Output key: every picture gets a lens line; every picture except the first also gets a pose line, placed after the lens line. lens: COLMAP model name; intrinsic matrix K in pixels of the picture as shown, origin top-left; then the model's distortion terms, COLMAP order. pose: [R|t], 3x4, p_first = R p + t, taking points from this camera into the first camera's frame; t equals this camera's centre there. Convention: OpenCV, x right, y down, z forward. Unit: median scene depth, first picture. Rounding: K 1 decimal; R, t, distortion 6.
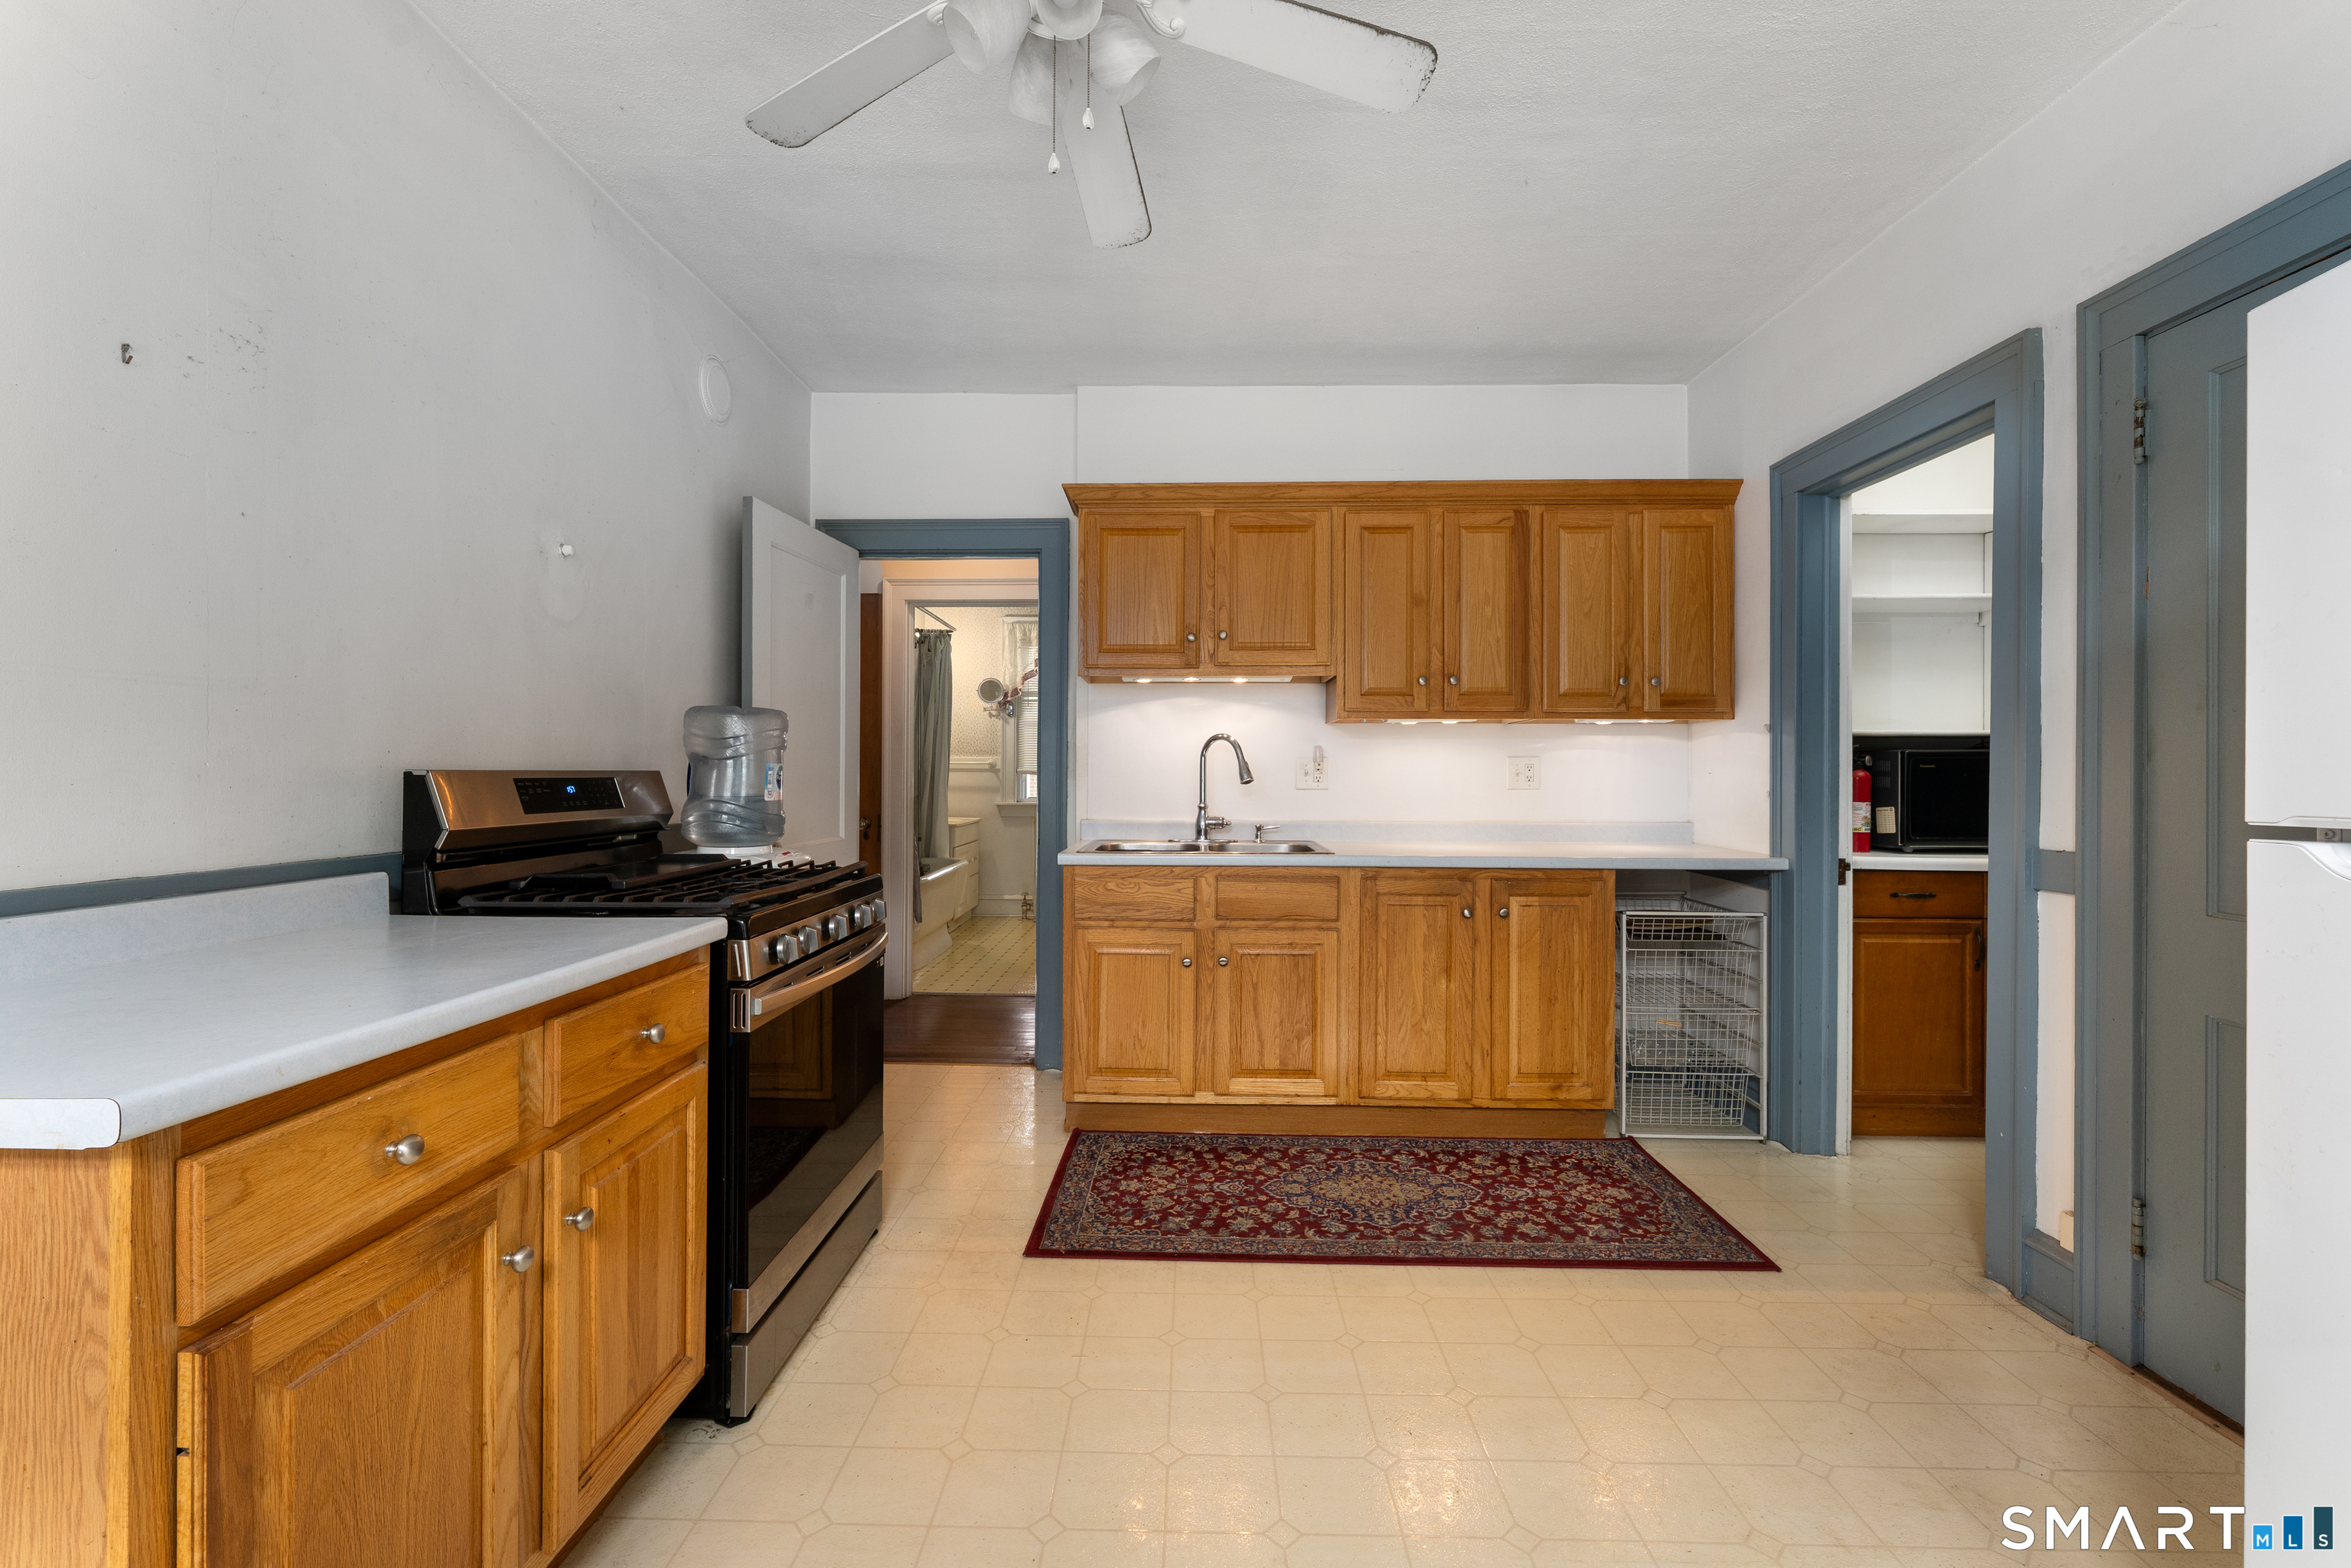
lens RADIAL K [[948.8, 0, 1175.5], [0, 948.8, 784.0], [0, 0, 1]] dist [-0.000266, 0.000038]
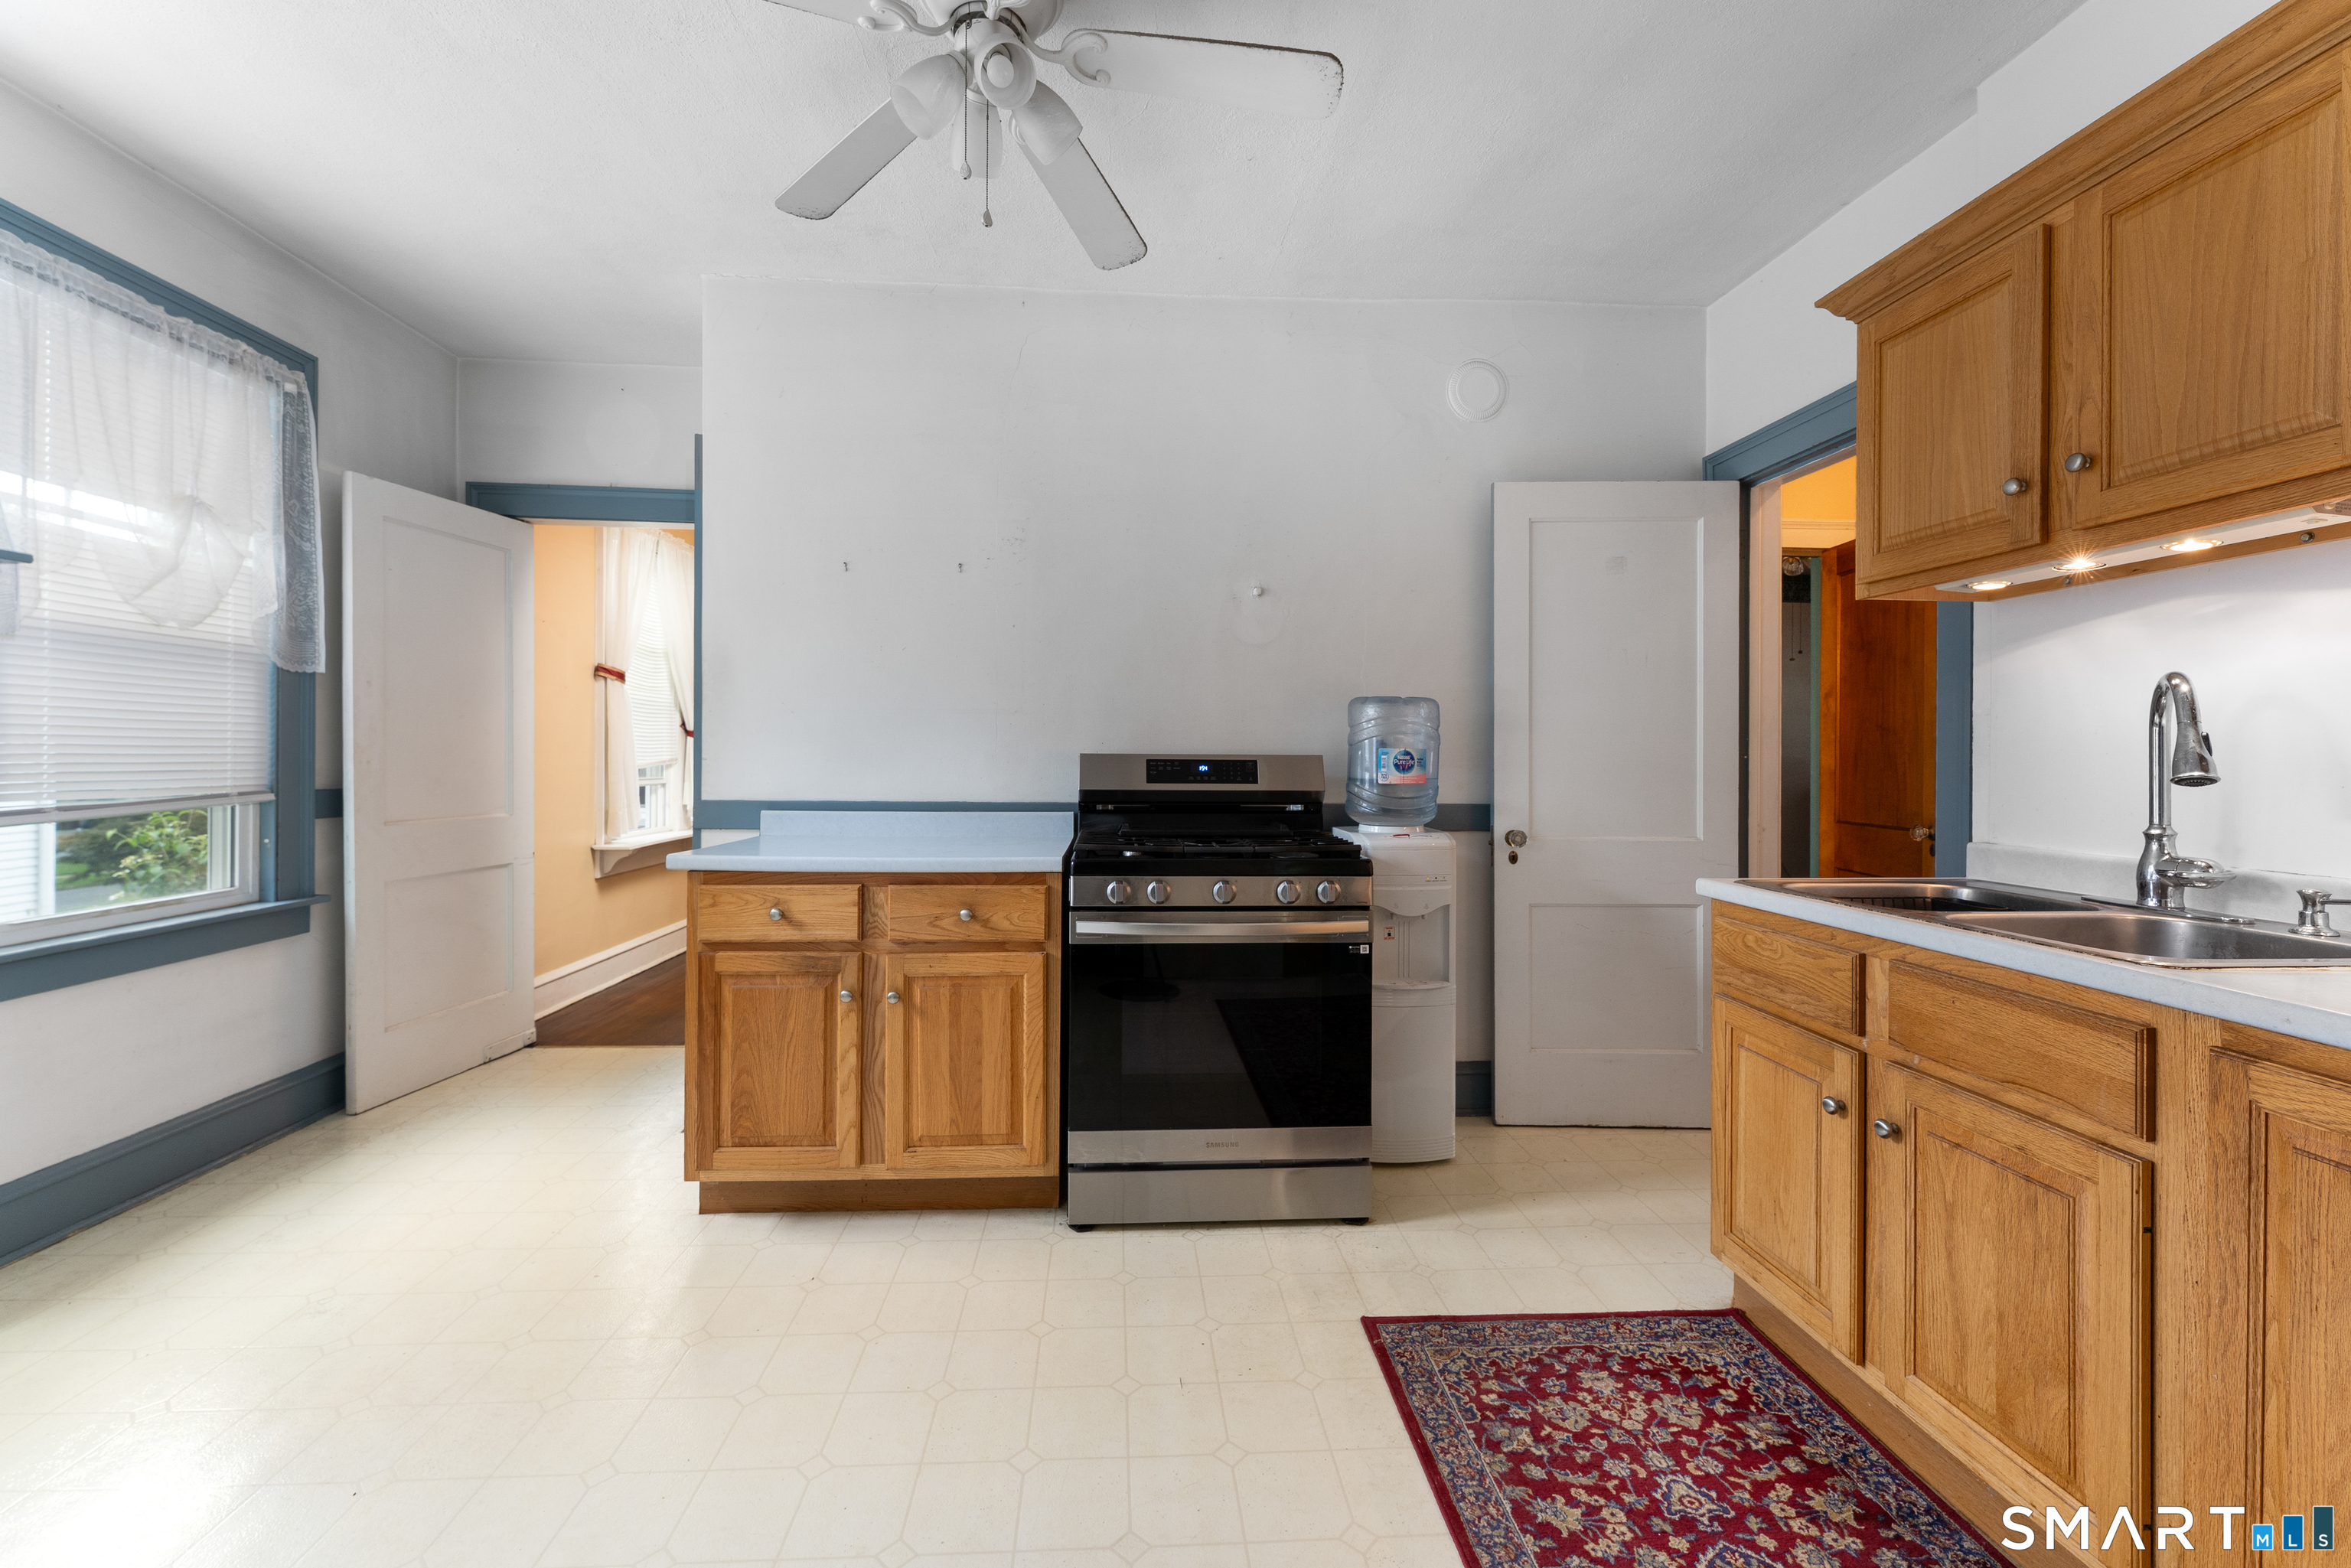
lens RADIAL K [[962.3, 0, 1171.2], [0, 962.3, 764.9], [0, 0, 1]] dist [-0.001522, -0.000388]
pose [[0.087437, 0.005244, -0.996156, 0.609041], [-0.019076, 0.999812, 0.003588, -0.002663], [0.995987, 0.018689, 0.087520, 0.657609]]
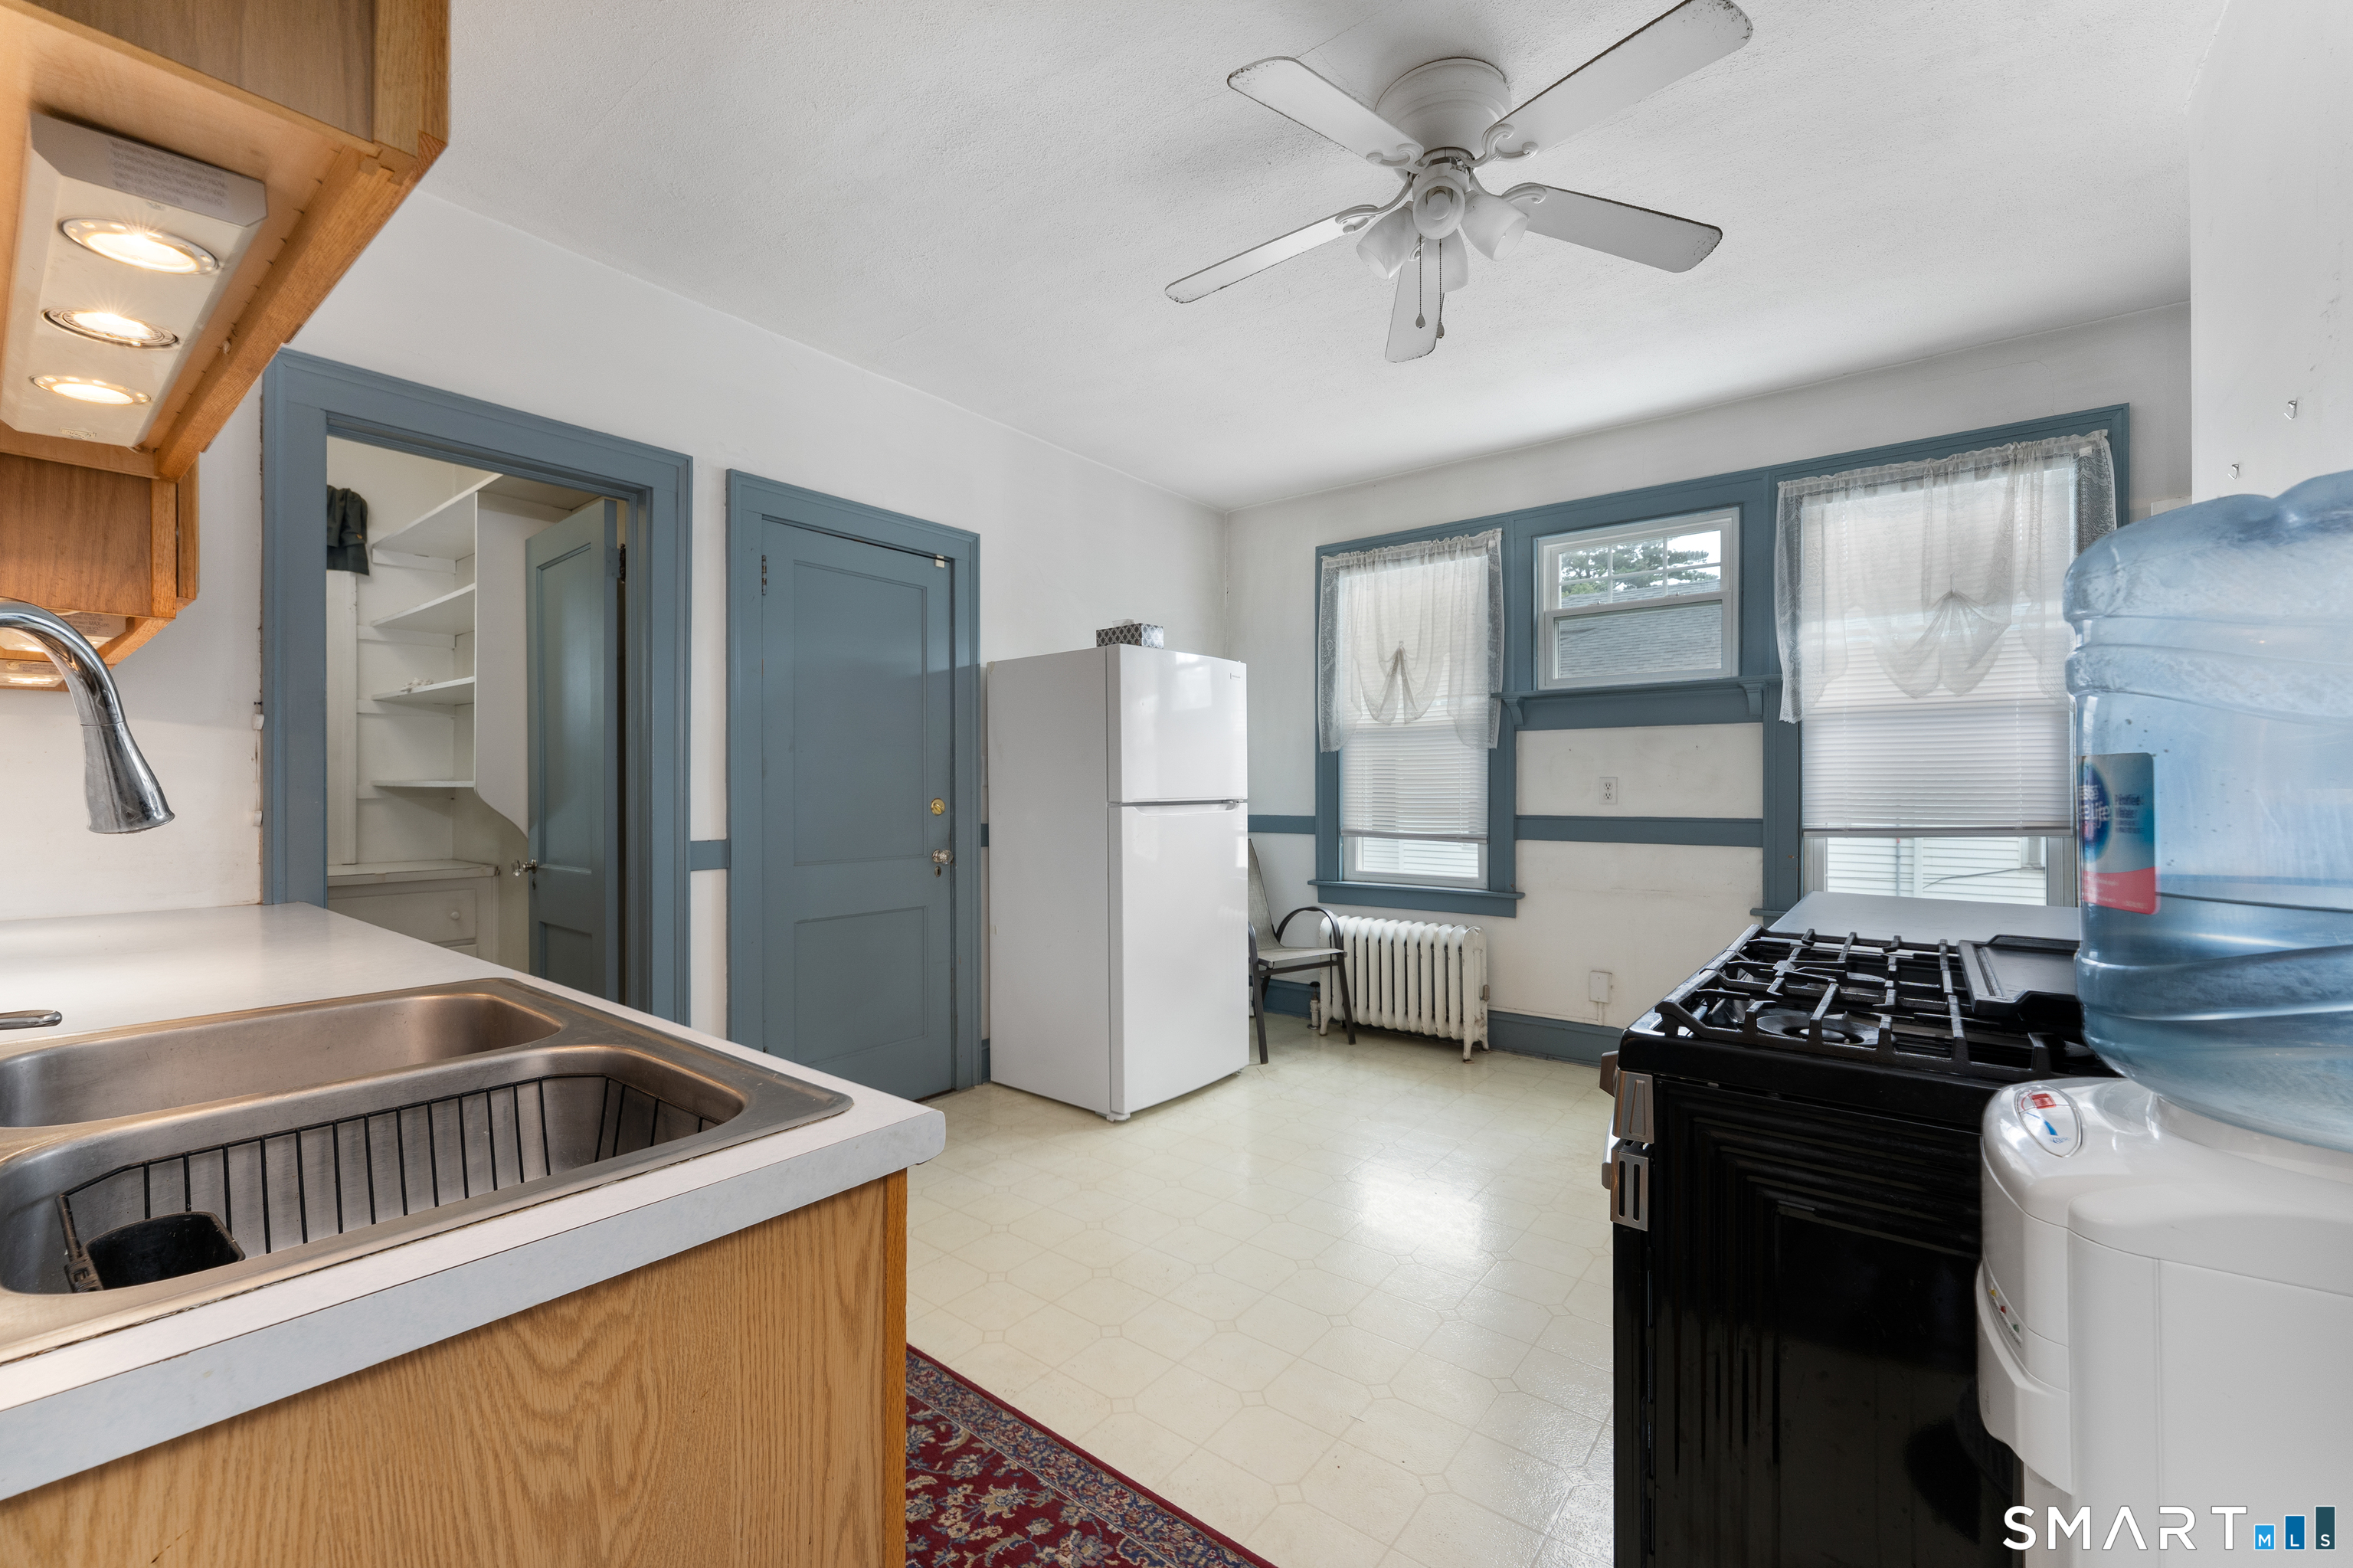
lens RADIAL K [[963.1, 0, 1172.2], [0, 963.1, 764.8], [0, 0, 1]] dist [-0.001522, -0.000388]
pose [[-0.798738, 0.009195, 0.601608, -0.387425], [0.004697, 0.999948, -0.009048, -0.018833], [-0.601660, -0.004401, -0.798740, 1.364370]]
